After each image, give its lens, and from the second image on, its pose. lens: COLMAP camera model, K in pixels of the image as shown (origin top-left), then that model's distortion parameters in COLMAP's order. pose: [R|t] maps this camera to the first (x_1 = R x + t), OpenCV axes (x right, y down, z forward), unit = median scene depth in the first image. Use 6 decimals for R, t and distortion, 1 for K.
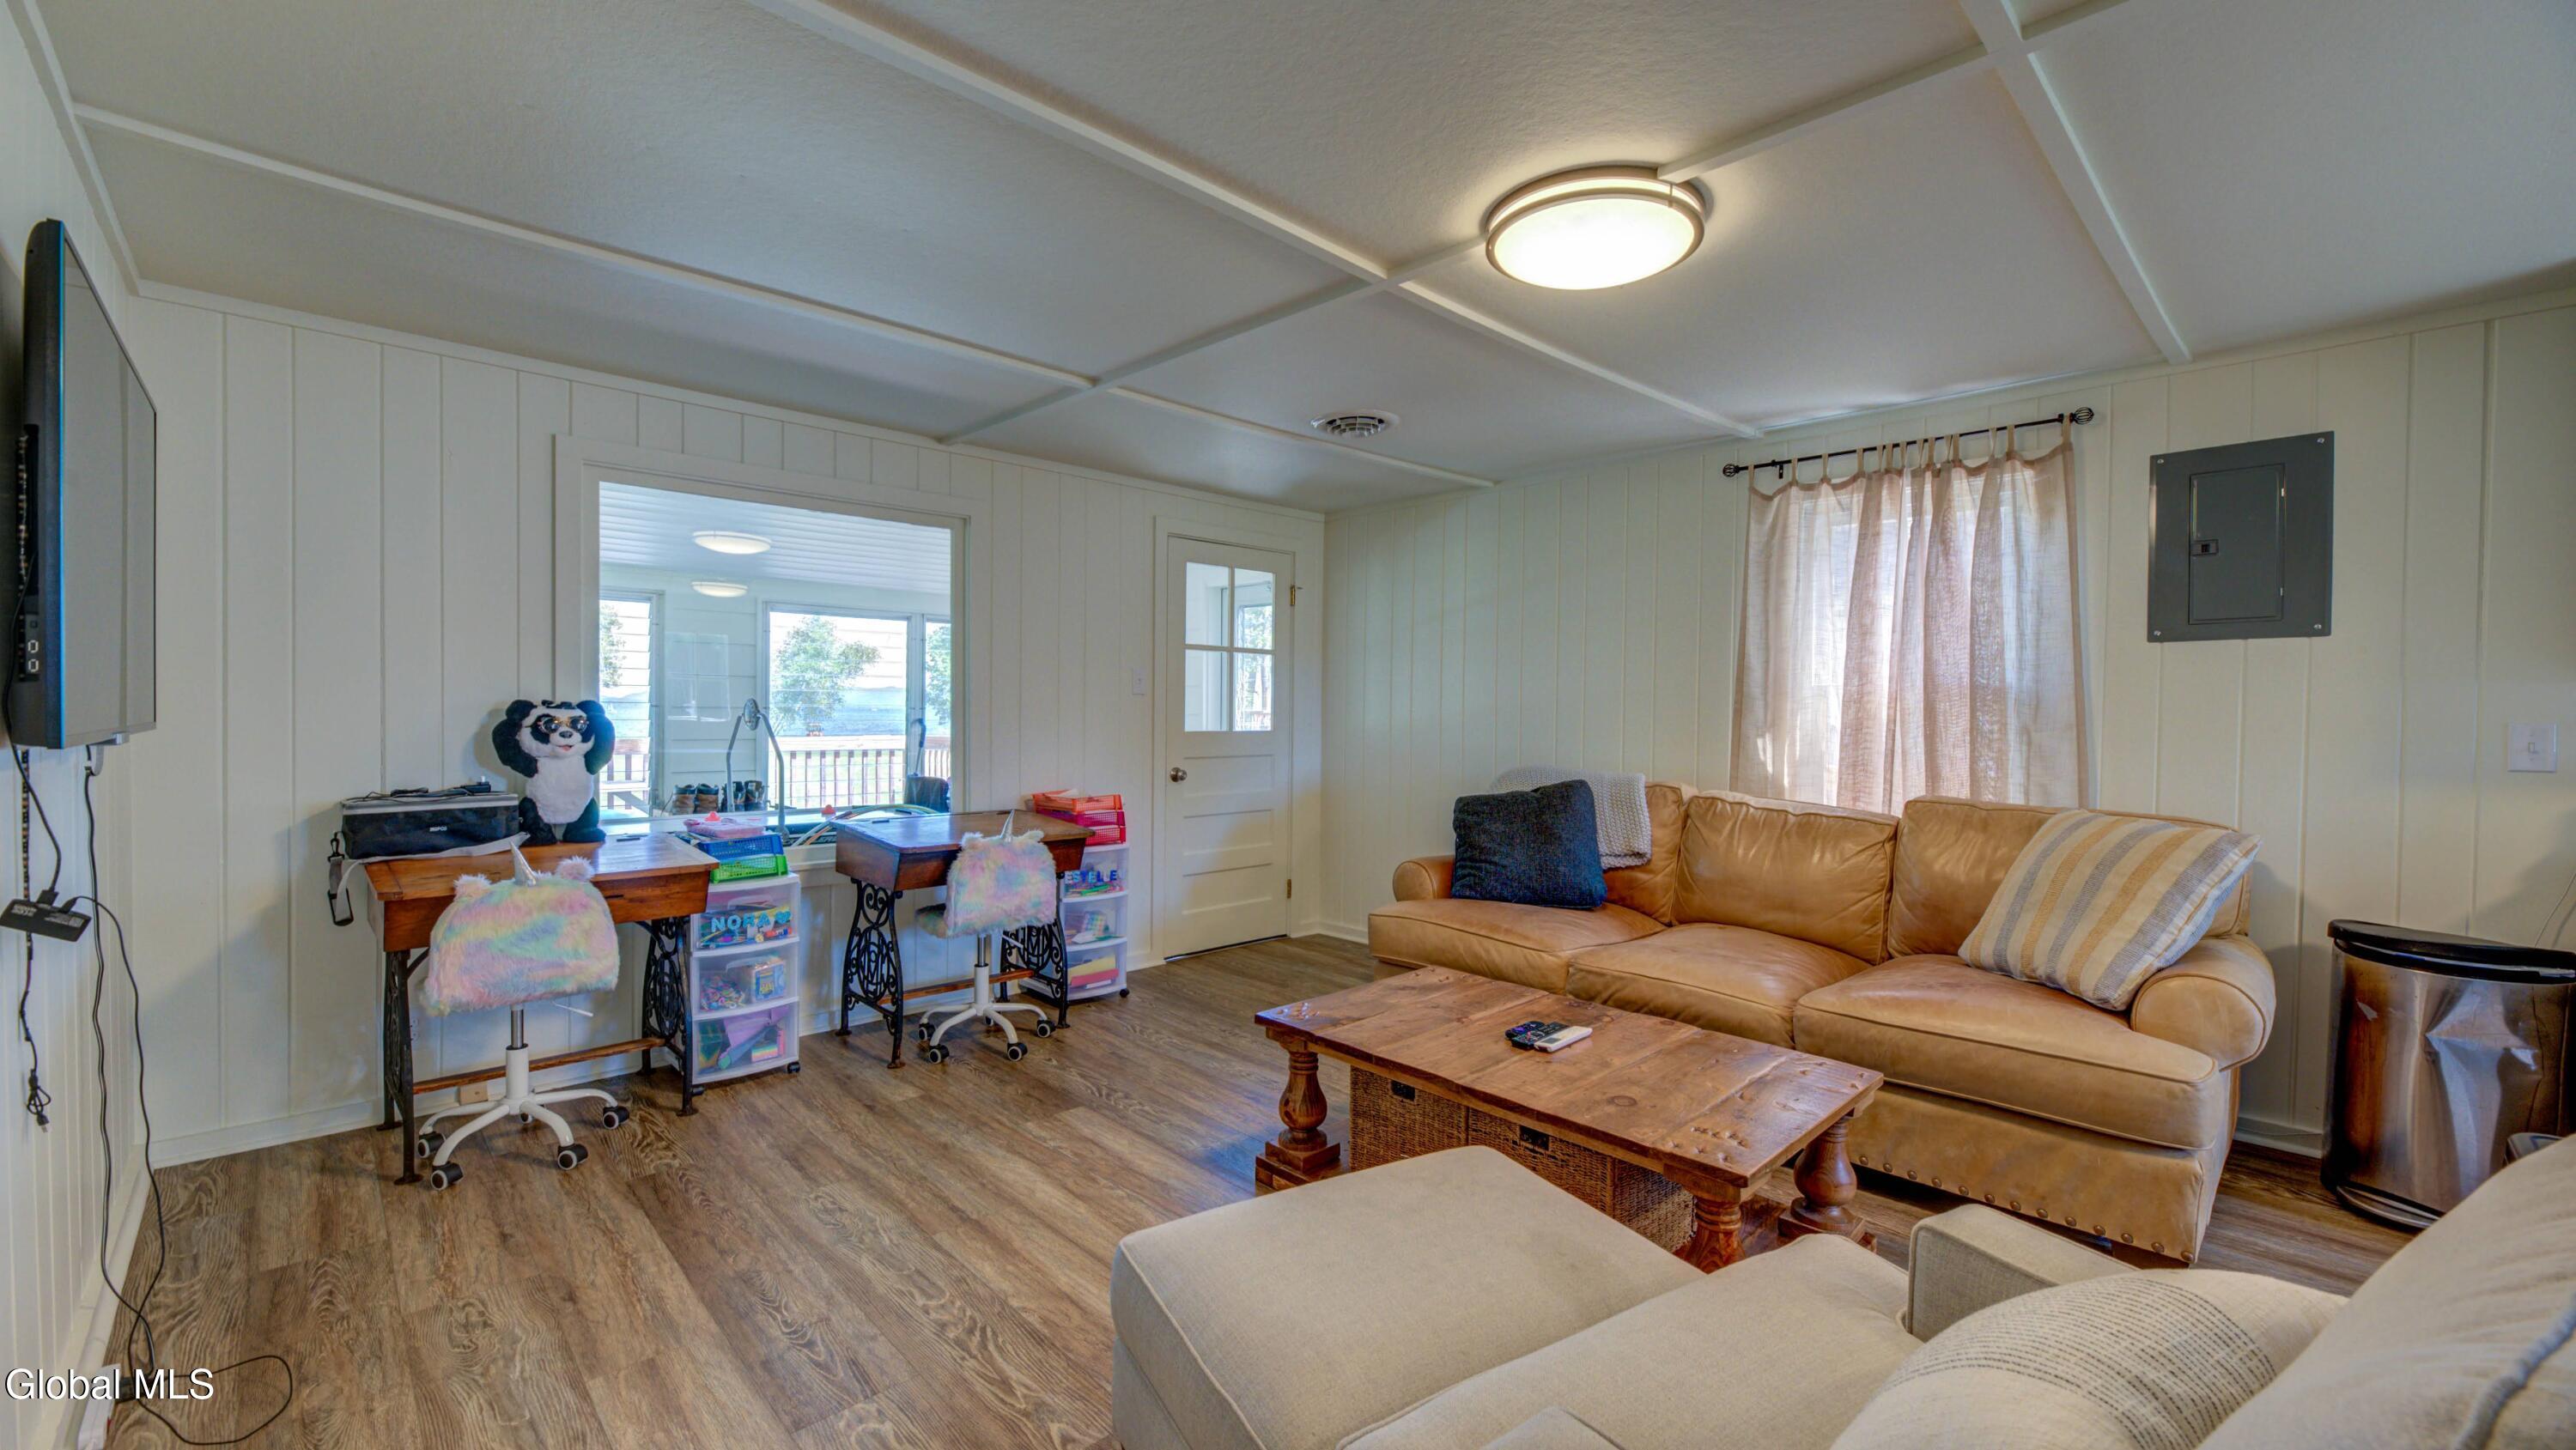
lens RADIAL K [[1053.9, 0, 1275.1], [0, 1053.9, 736.9], [0, 0, 1]] dist [-0.002236, -0.000163]
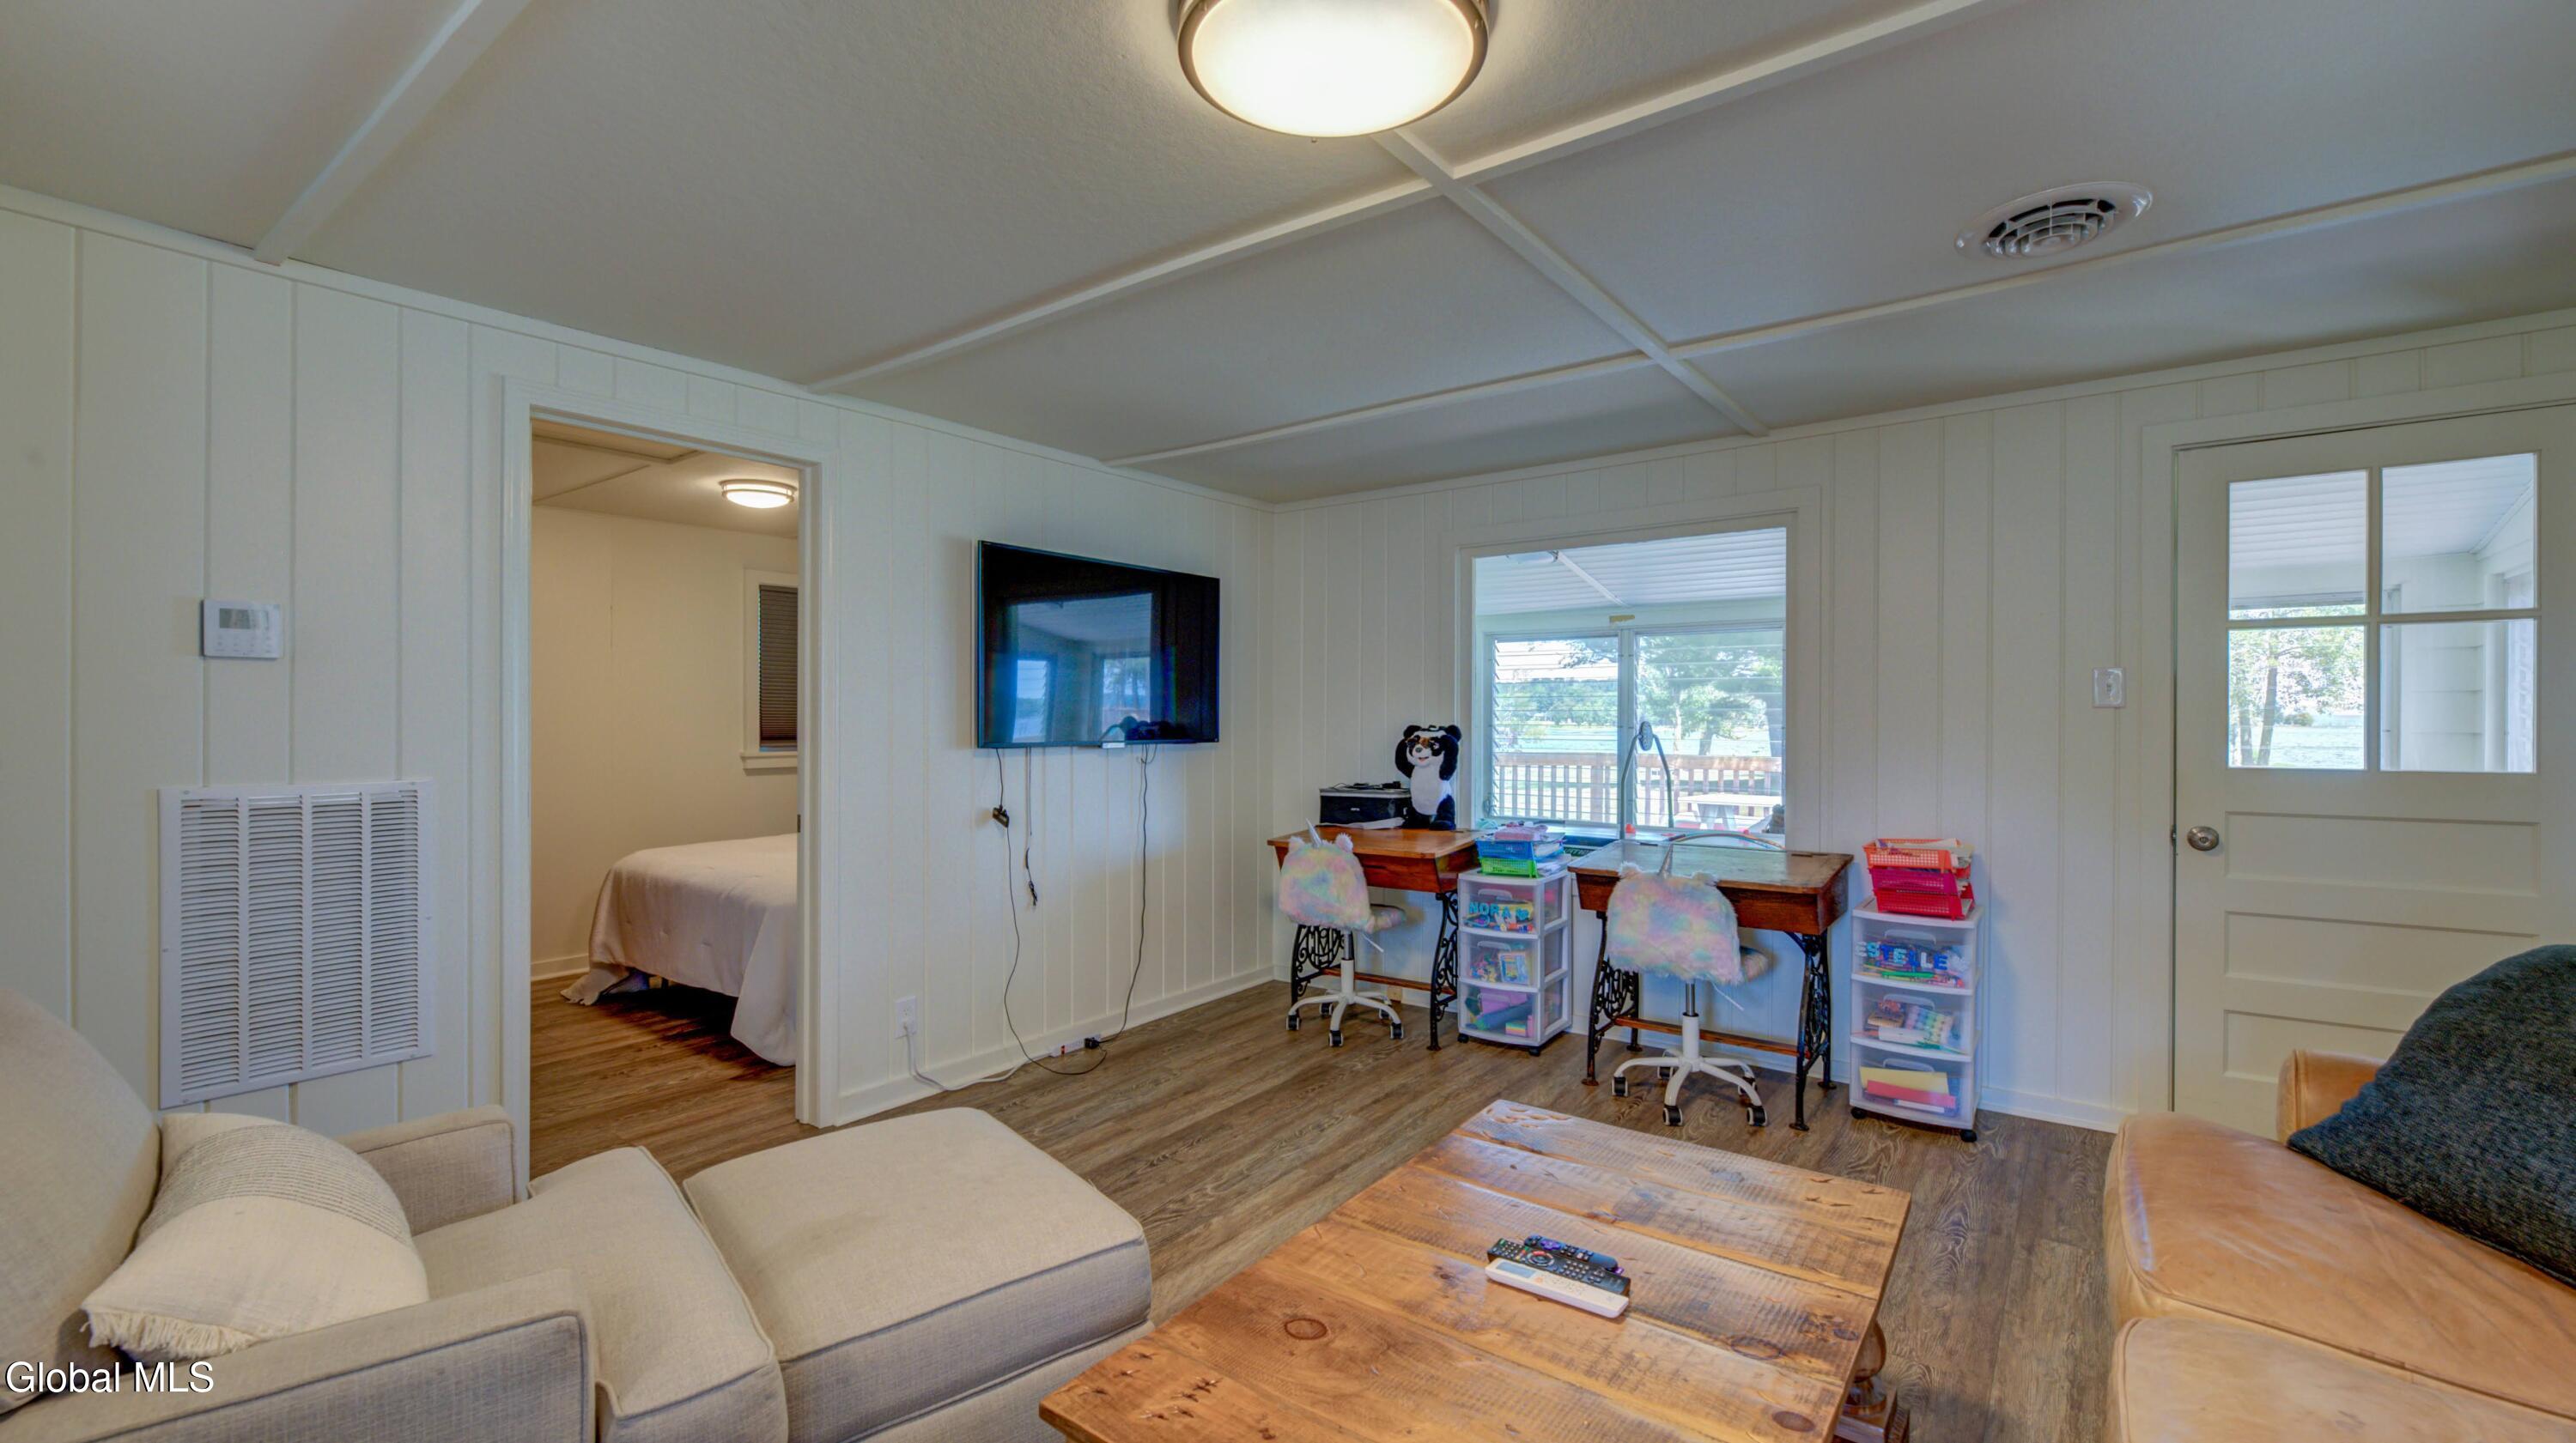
lens RADIAL K [[1053.8, 0, 1271.6], [0, 1053.8, 725.0], [0, 0, 1]] dist [-0.002236, -0.000163]
pose [[0.150682, -0.007011, -0.988557, 0.657858], [-0.023449, 0.999668, -0.010664, -0.015347], [0.988304, 0.024787, 0.150468, 0.588730]]
